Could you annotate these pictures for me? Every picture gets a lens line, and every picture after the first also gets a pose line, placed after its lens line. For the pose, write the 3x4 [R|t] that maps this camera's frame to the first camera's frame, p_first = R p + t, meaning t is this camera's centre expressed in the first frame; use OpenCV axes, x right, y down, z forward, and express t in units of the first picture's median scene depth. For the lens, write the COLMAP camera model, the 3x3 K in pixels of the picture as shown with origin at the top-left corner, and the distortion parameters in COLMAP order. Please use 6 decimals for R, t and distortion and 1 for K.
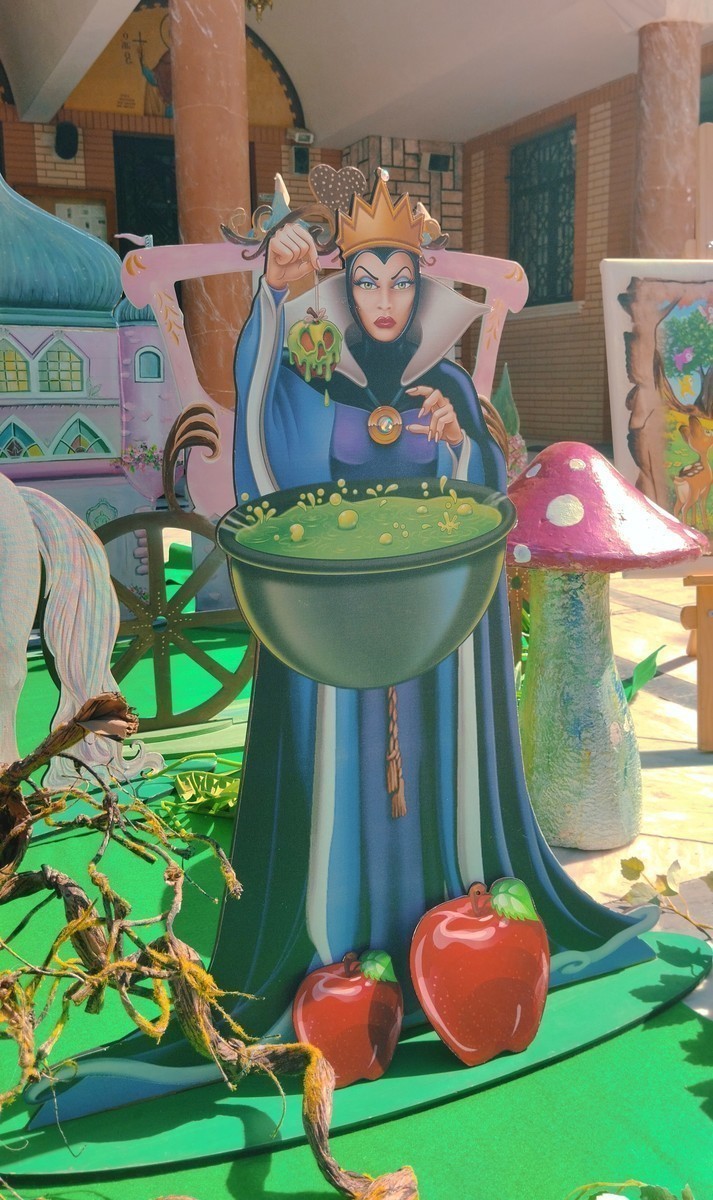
lens RADIAL K [[1054.2, 0, 356.5], [0, 1054.2, 600.0], [0, 0, 1]] dist [0.007833, 0.001253]
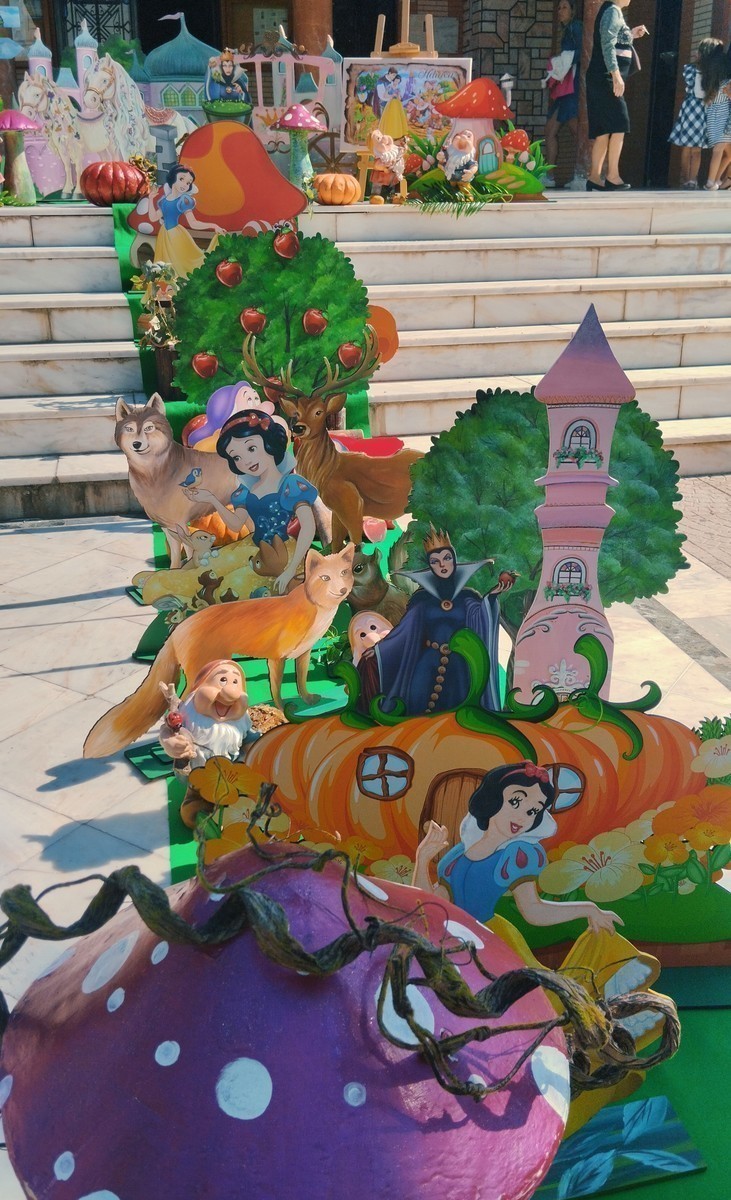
lens RADIAL K [[1038.5, 0, 365.5], [0, 1038.5, 600.0], [0, 0, 1]] dist [0.096742, -0.168566]
pose [[0.978565, 0.085170, -0.187501, 1.124090], [-0.050873, 0.982229, 0.180661, 0.821622], [0.199556, -0.167250, 0.965508, -2.700916]]
